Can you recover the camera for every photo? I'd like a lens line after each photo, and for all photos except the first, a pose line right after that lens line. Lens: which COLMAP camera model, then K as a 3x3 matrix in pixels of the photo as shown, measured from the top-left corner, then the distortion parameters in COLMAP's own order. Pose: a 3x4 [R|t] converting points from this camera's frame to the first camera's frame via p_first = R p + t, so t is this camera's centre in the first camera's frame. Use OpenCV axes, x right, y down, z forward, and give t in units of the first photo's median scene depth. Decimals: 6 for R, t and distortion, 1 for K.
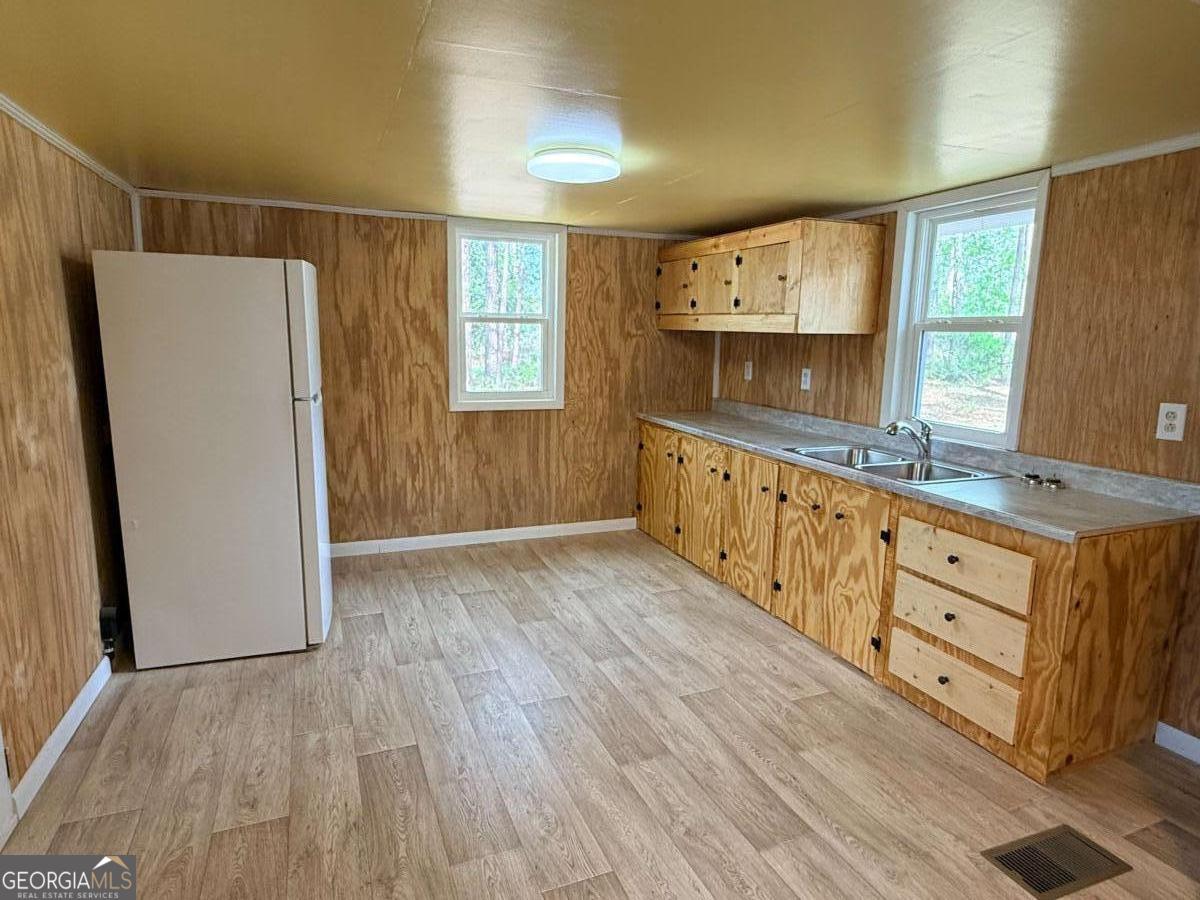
lens RADIAL K [[690.9, 0, 600.0], [0, 690.9, 450.0], [0, 0, 1]] dist [0.001007, 0.000449]
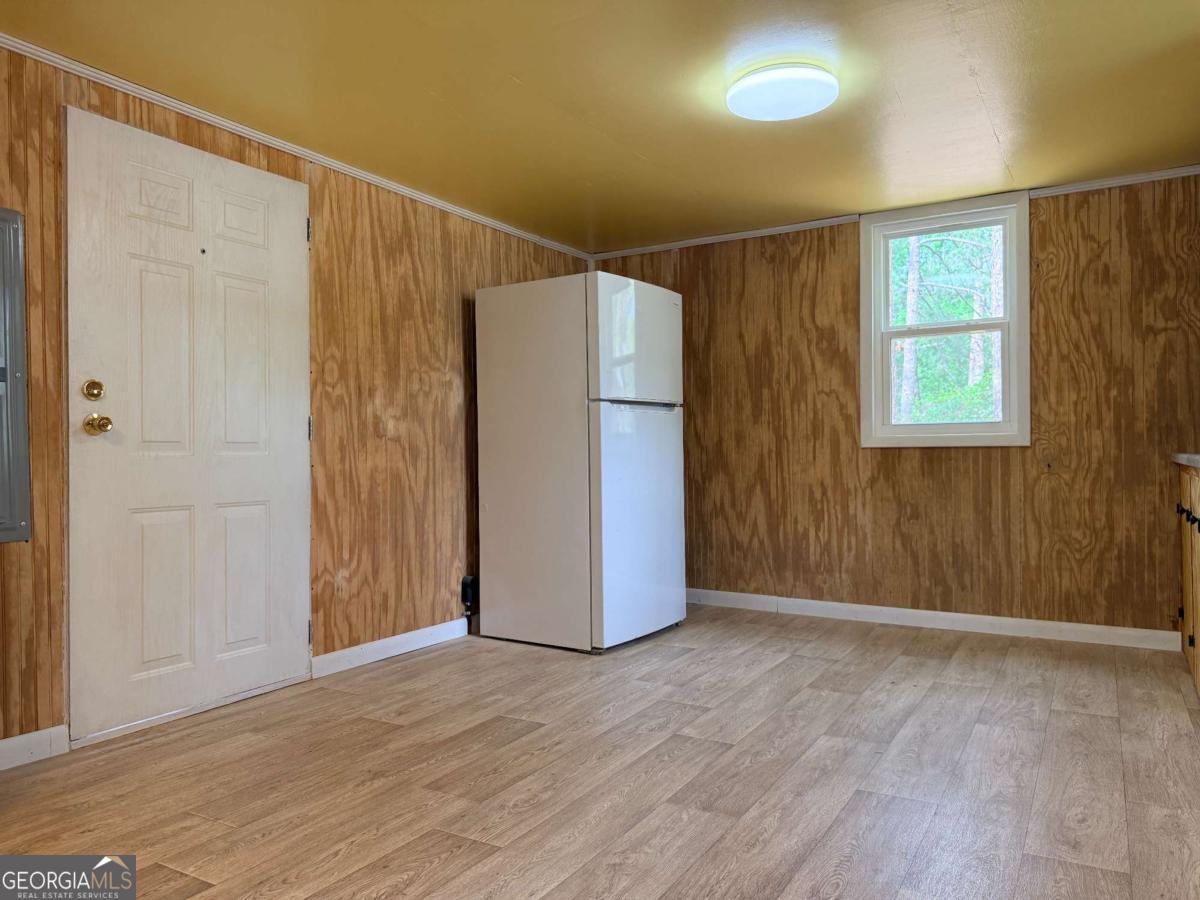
lens RADIAL K [[842.2, 0, 600.0], [0, 842.2, 450.0], [0, 0, 1]] dist [0.085675, -0.128900]
pose [[0.600161, -0.030660, -0.799291, 0.399936], [-0.115120, 0.985551, -0.124245, 0.107509], [0.791552, 0.166582, 0.587960, 0.175381]]
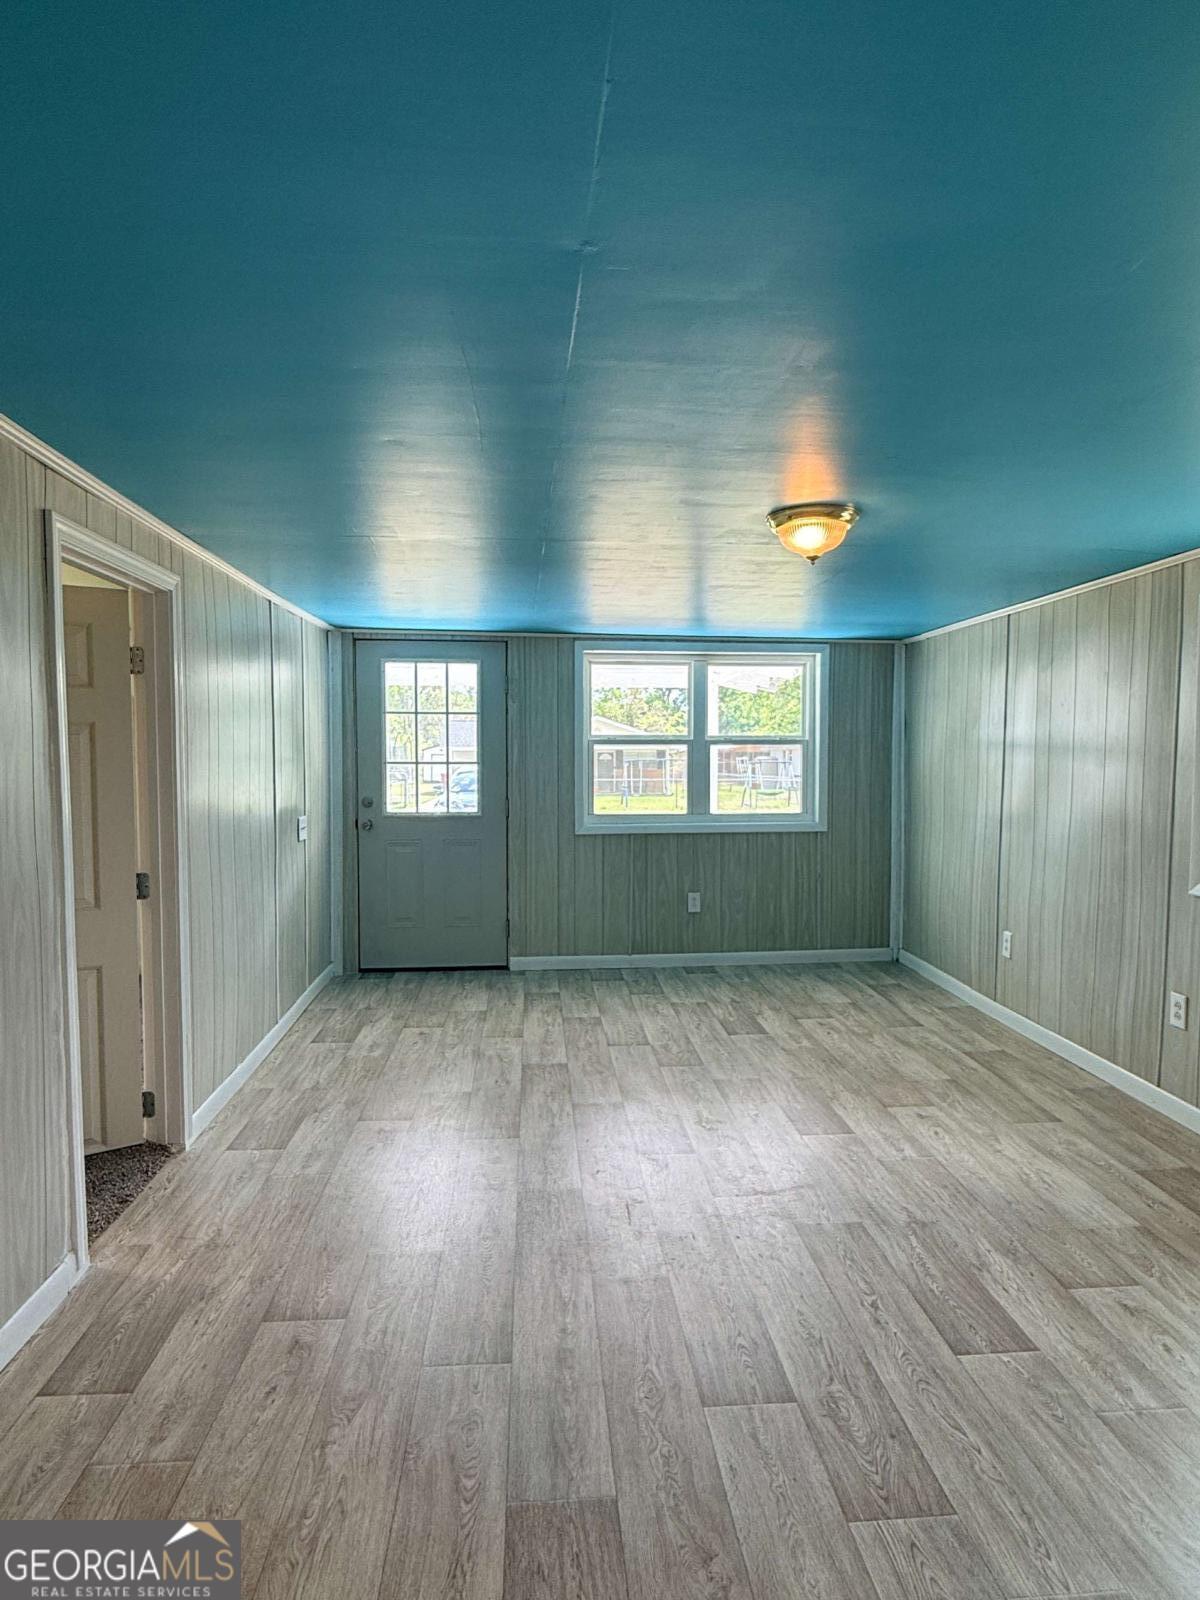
lens RADIAL K [[921.2, 0, 600.0], [0, 921.2, 800.0], [0, 0, 1]] dist [0.001007, 0.000449]
pose [[-0.947699, -0.031554, 0.317603, -0.332914], [0.038010, 0.976861, 0.210472, -0.249774], [-0.316895, 0.211536, -0.924570, 1.518380]]
